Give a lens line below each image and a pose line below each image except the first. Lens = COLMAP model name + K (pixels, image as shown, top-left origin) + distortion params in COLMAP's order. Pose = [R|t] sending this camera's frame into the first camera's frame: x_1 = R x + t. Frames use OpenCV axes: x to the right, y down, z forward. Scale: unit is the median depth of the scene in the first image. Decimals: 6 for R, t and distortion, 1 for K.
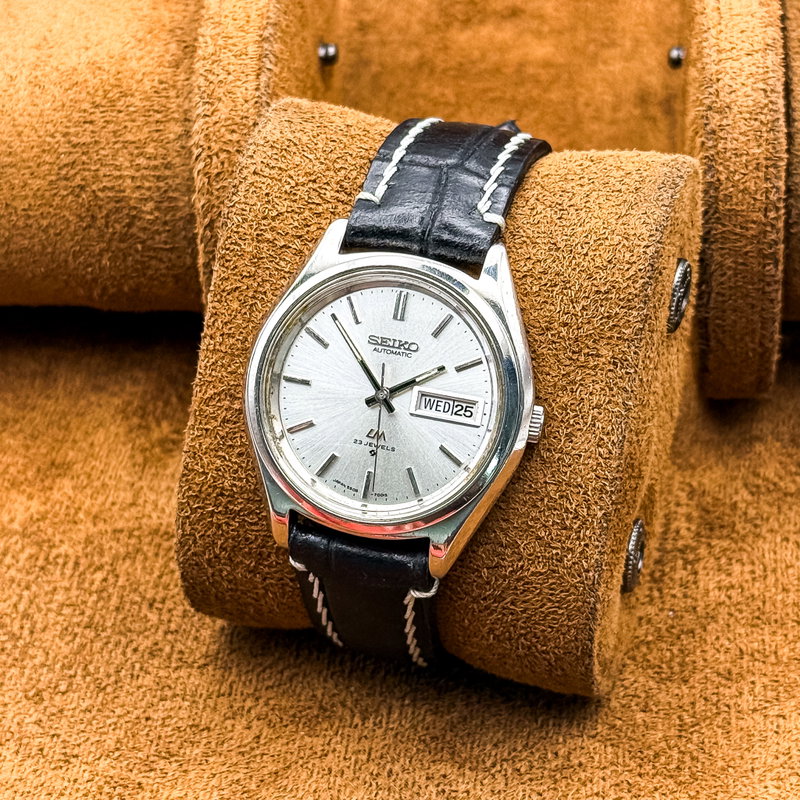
lens RADIAL K [[2300.1, 0, 400.0], [0, 2300.1, 400.0], [0, 0, 1]] dist [-0.178166, 0.943510]
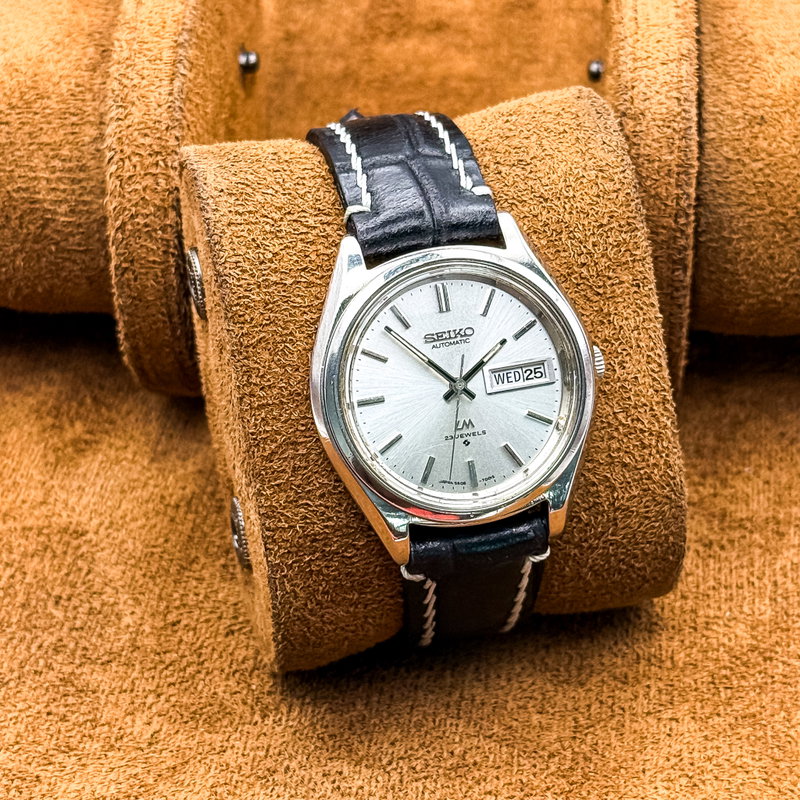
lens RADIAL K [[2300.1, 0, 400.0], [0, 2300.1, 400.0], [0, 0, 1]] dist [-0.178166, 0.943510]
pose [[0.853765, -0.334500, 0.398994, -0.432310], [0.330108, 0.940374, 0.082006, -0.087219], [-0.402635, 0.061697, 0.913279, 0.078661]]
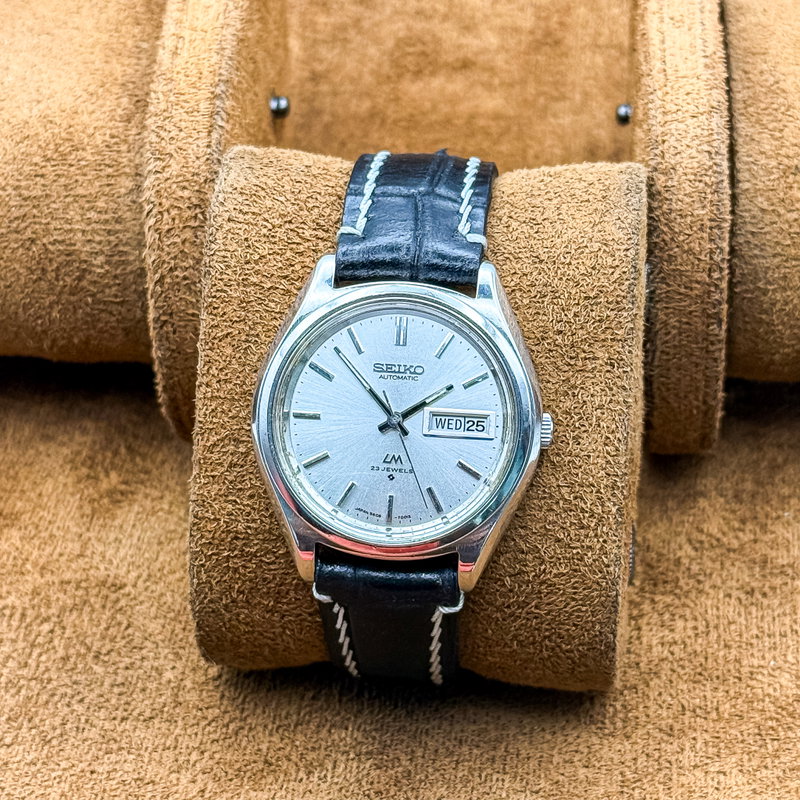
lens RADIAL K [[2300.1, 0, 400.0], [0, 2300.1, 400.0], [0, 0, 1]] dist [-0.178166, 0.943510]
pose [[0.981307, -0.112343, 0.156254, -0.162114], [0.117080, 0.992891, -0.021423, 0.011108], [-0.152737, 0.039317, 0.987485, -0.012389]]
